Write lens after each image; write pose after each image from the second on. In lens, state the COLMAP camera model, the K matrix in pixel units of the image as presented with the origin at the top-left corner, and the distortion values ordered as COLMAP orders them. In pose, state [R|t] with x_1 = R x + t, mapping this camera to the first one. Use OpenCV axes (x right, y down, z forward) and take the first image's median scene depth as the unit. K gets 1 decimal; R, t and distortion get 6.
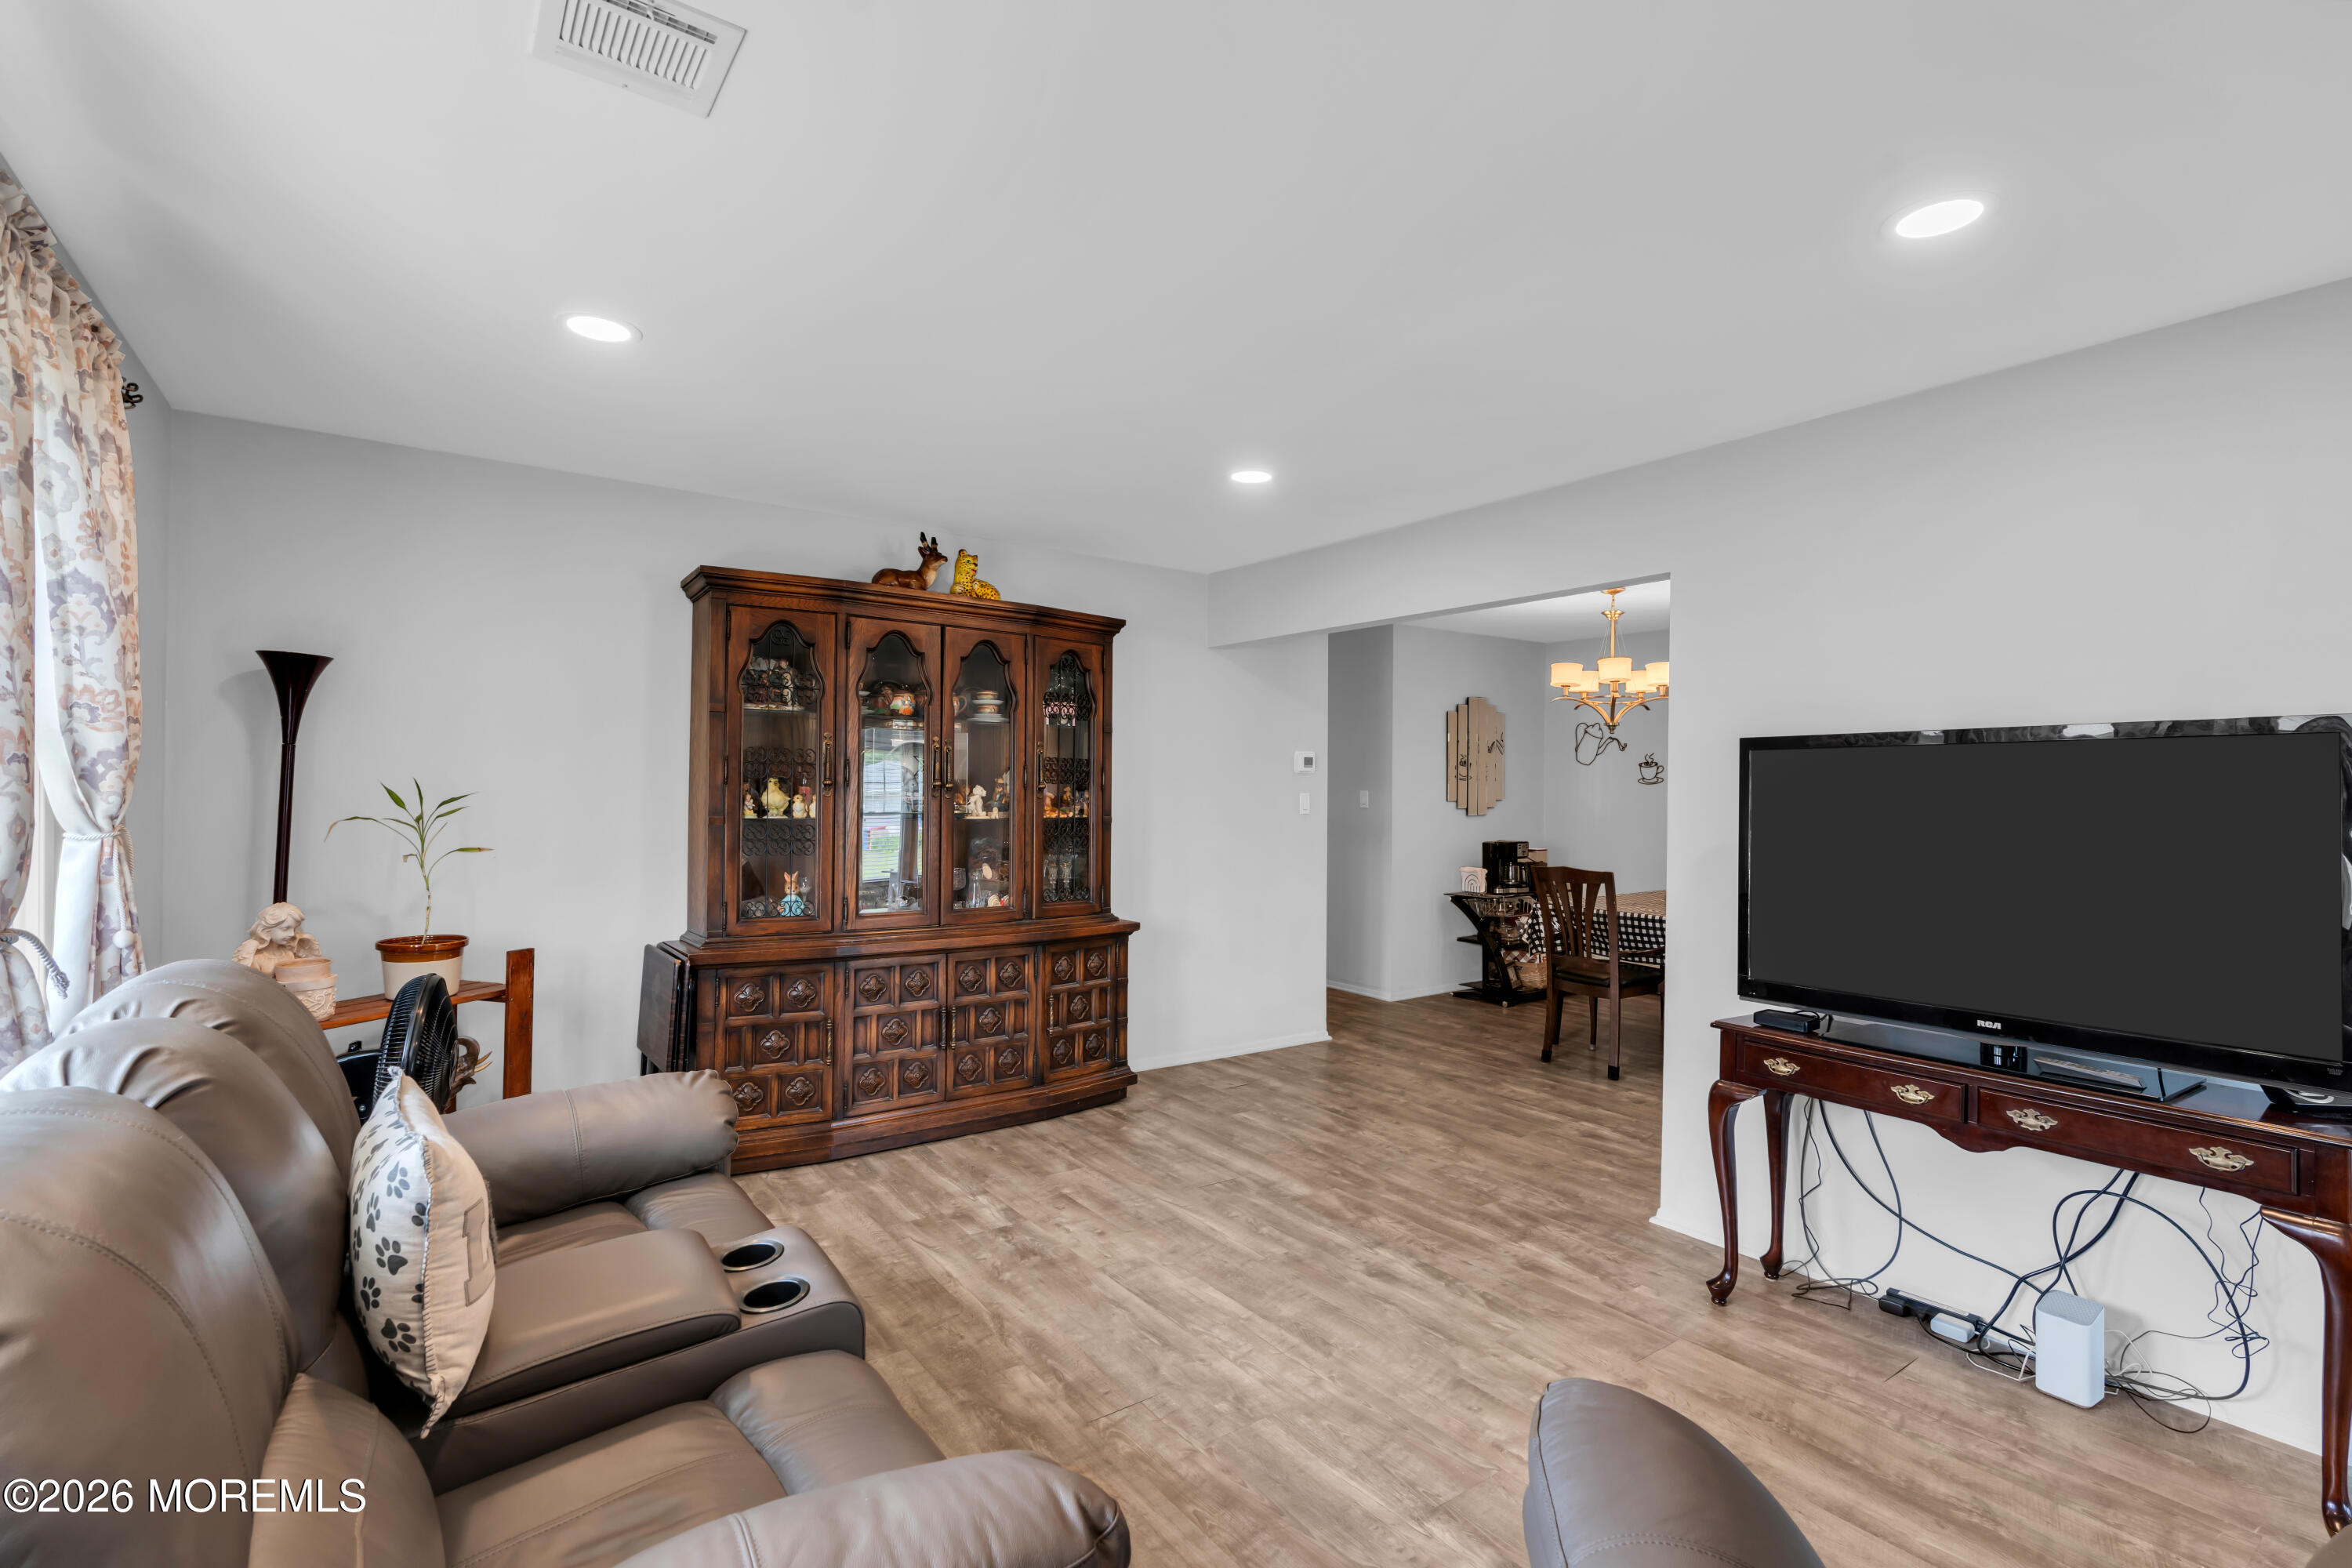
lens RADIAL K [[1066.9, 0, 1176.0], [0, 1066.9, 784.0], [0, 0, 1]] dist [-0.001676, 0.001425]
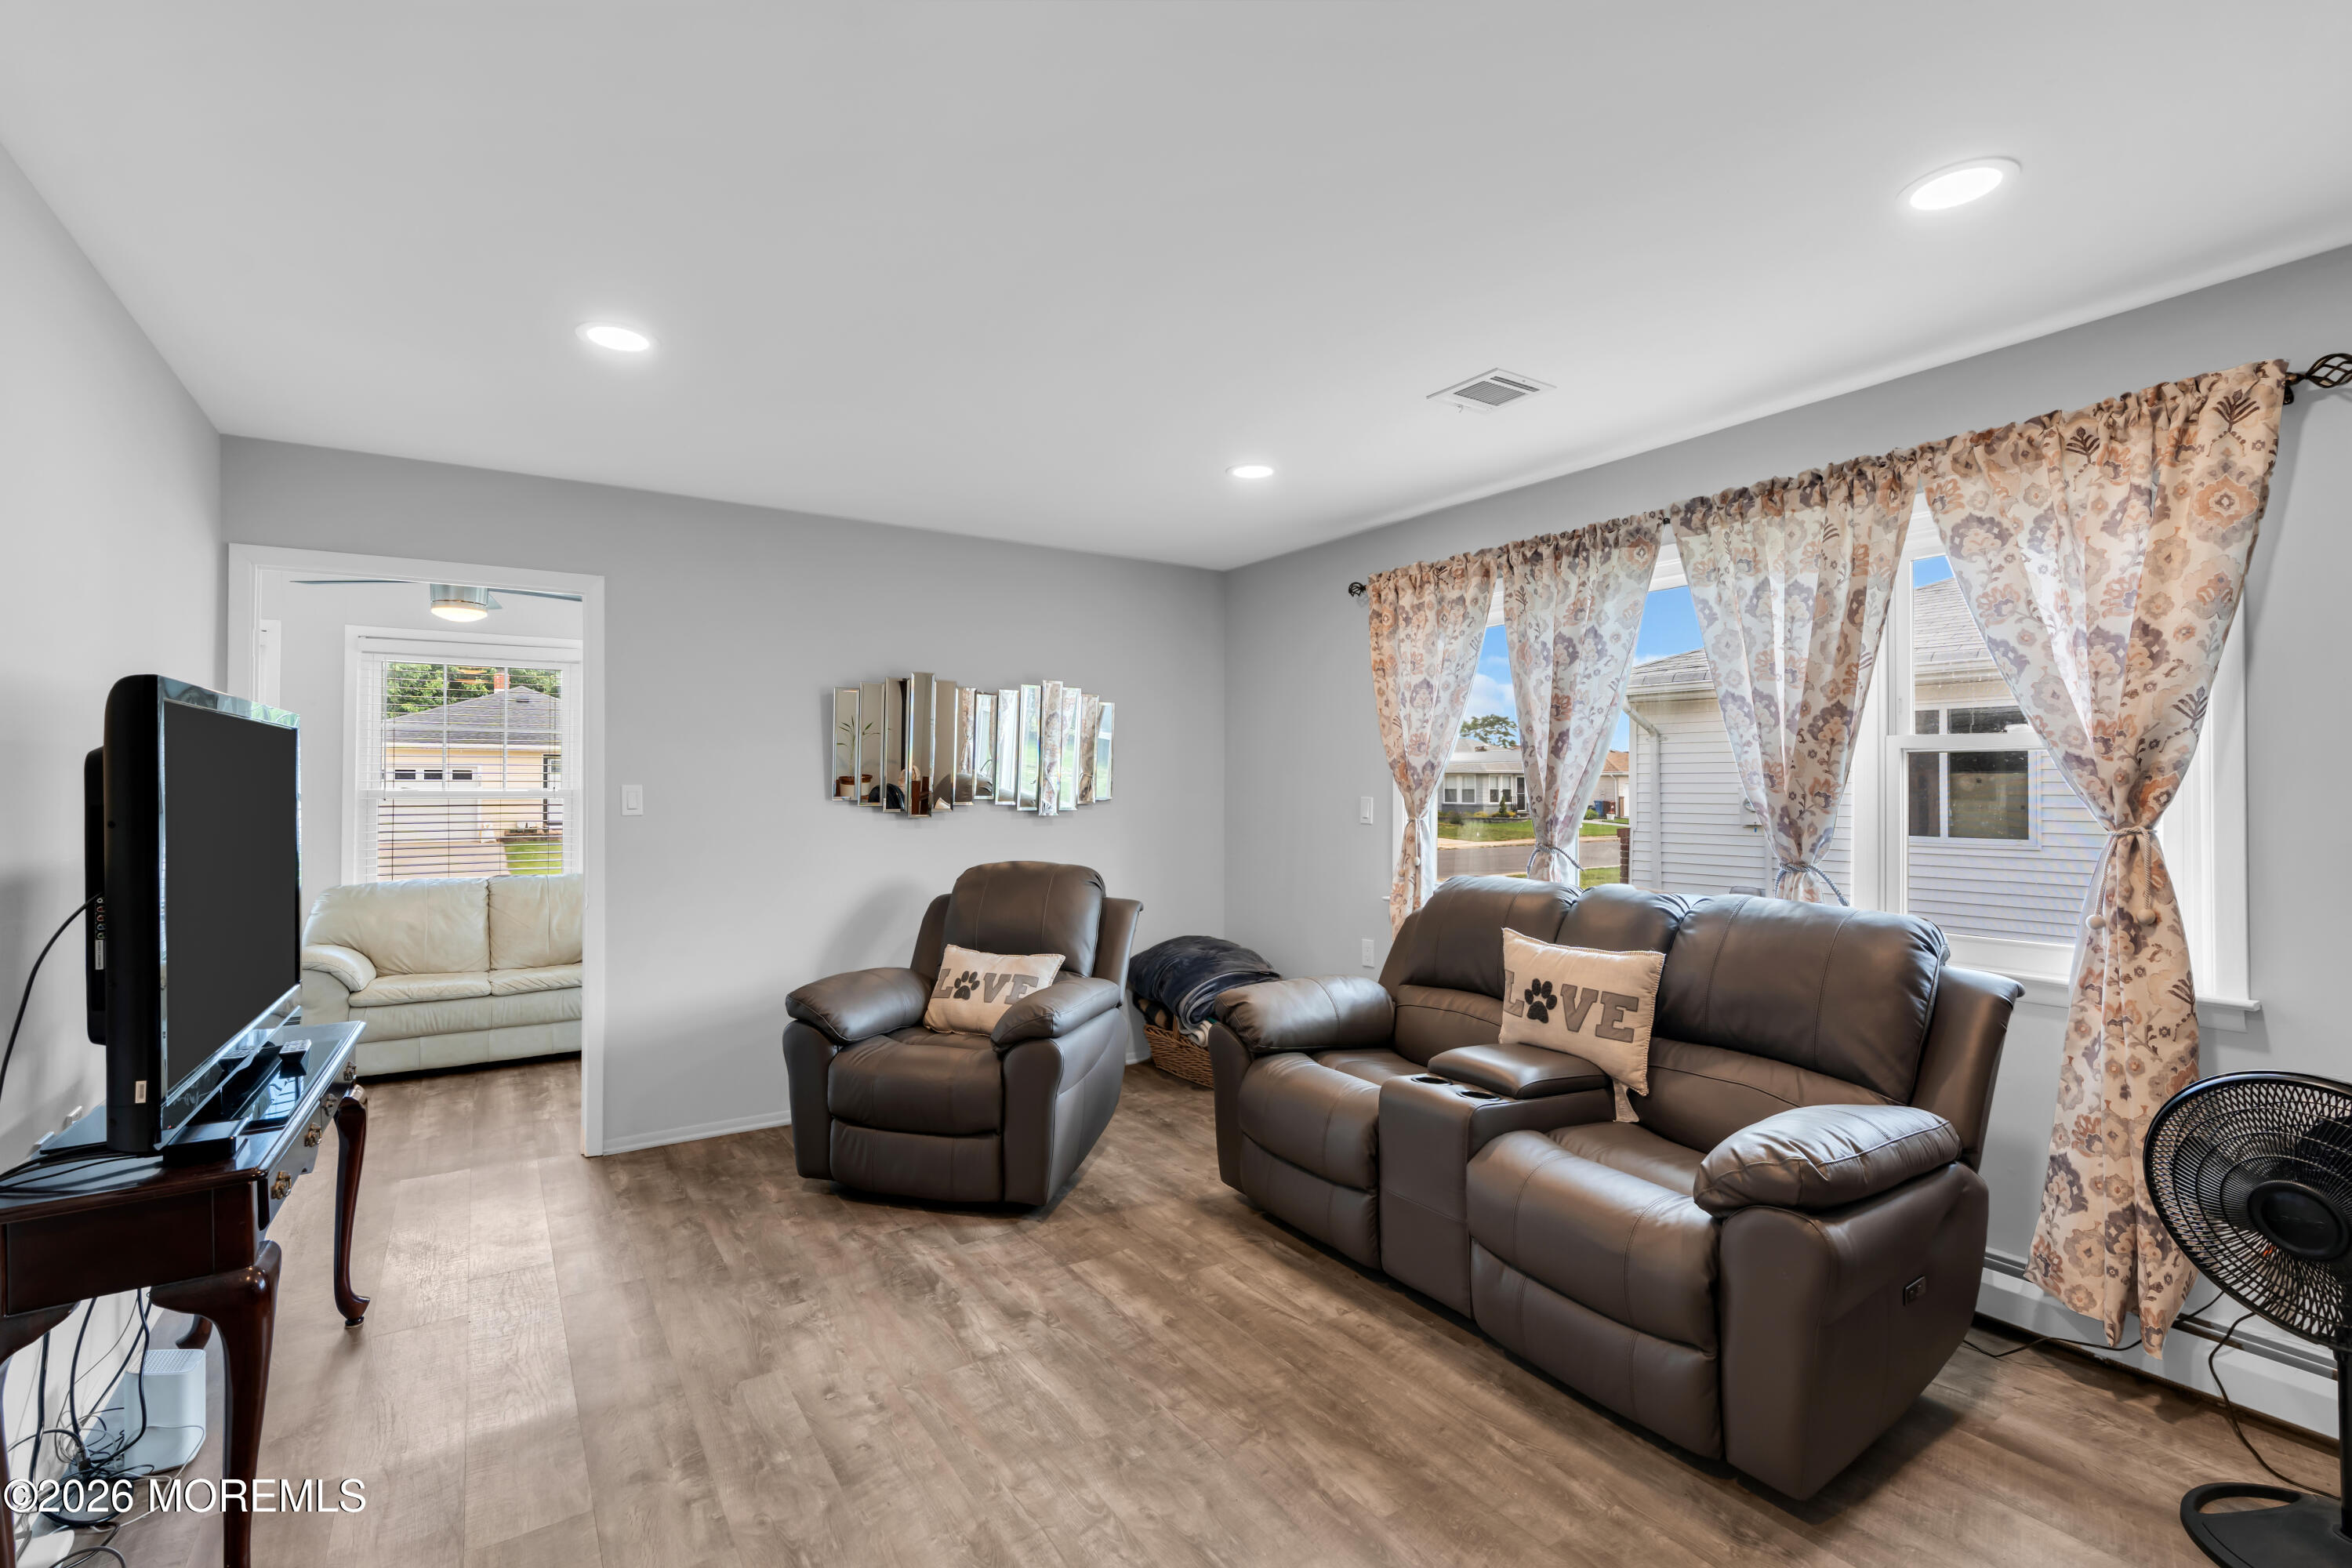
lens RADIAL K [[1051.9, 0, 1170.8], [0, 1051.9, 775.0], [0, 0, 1]] dist [-0.002971, 0.000877]
pose [[-0.998831, -0.011404, 0.046971, -0.013864], [-0.011996, 0.999852, -0.012354, 0.005750], [-0.046824, -0.012903, -0.998820, 1.183929]]
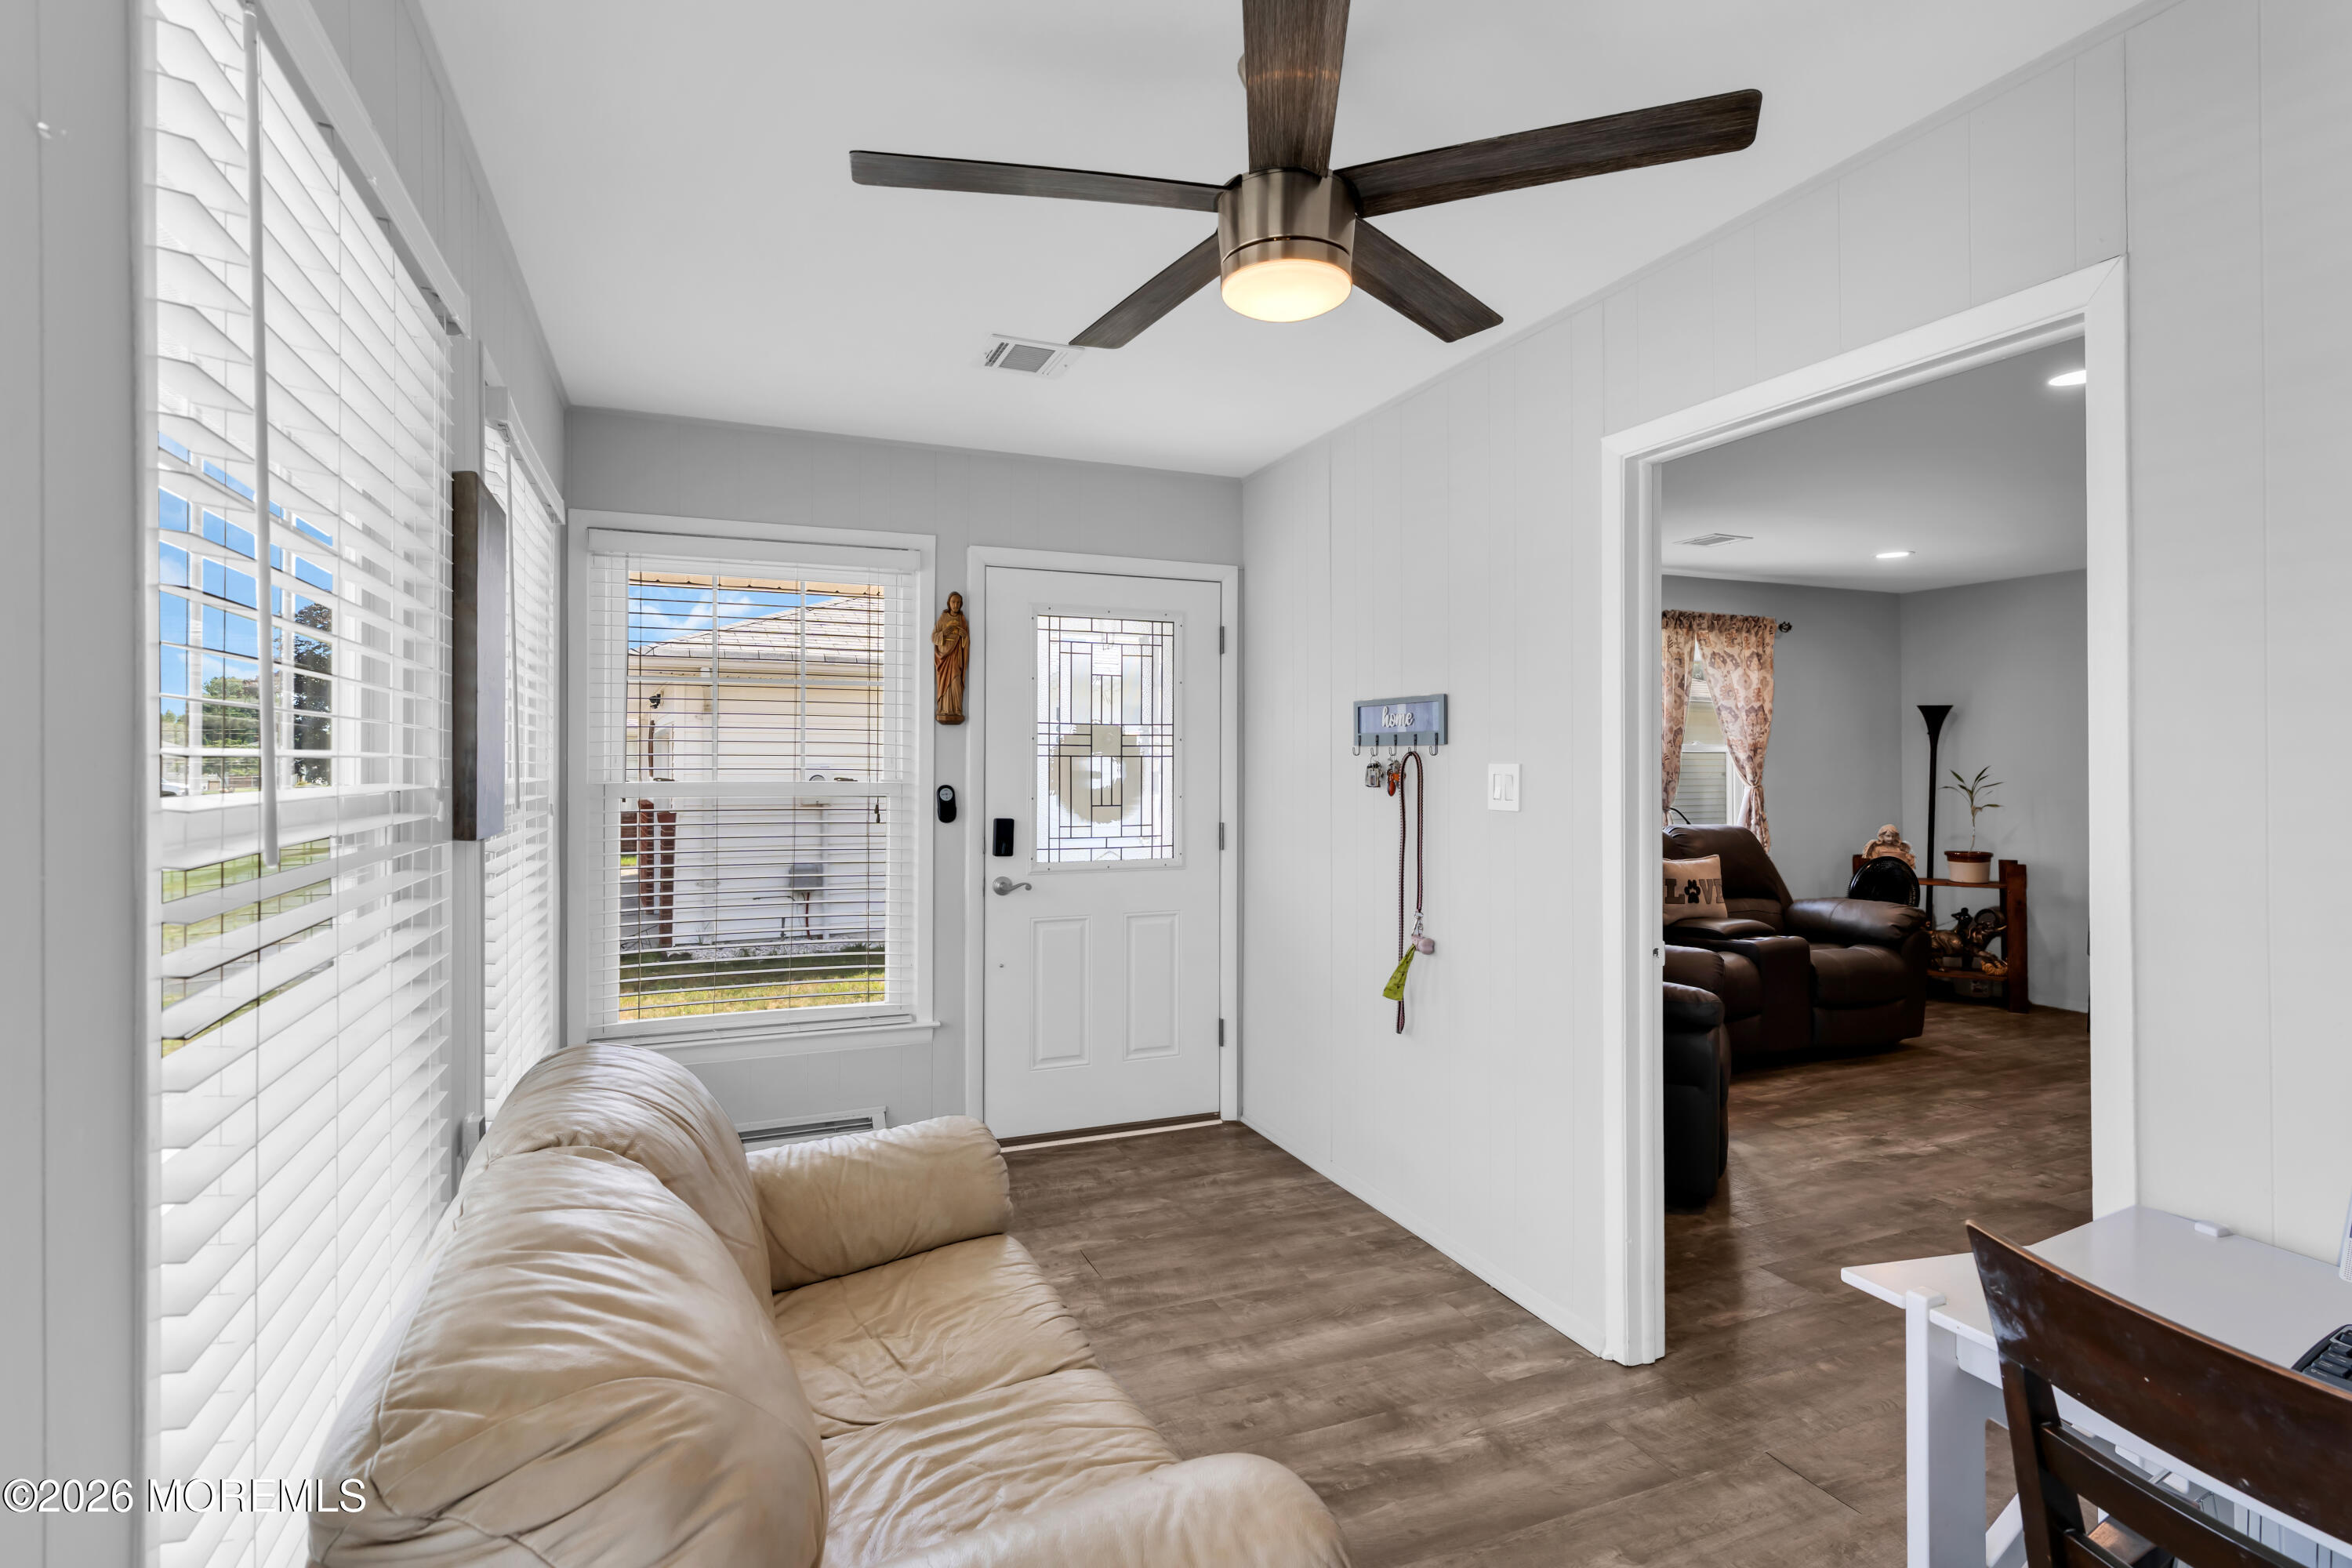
lens RADIAL K [[1125.9, 0, 1169.5], [0, 1125.9, 771.5], [0, 0, 1]] dist [-0.001419, 0.000666]
pose [[-0.230692, -0.013763, -0.972930, 1.316044], [0.002750, 0.999887, -0.014796, 0.024869], [0.973023, -0.006089, -0.230628, 0.070668]]
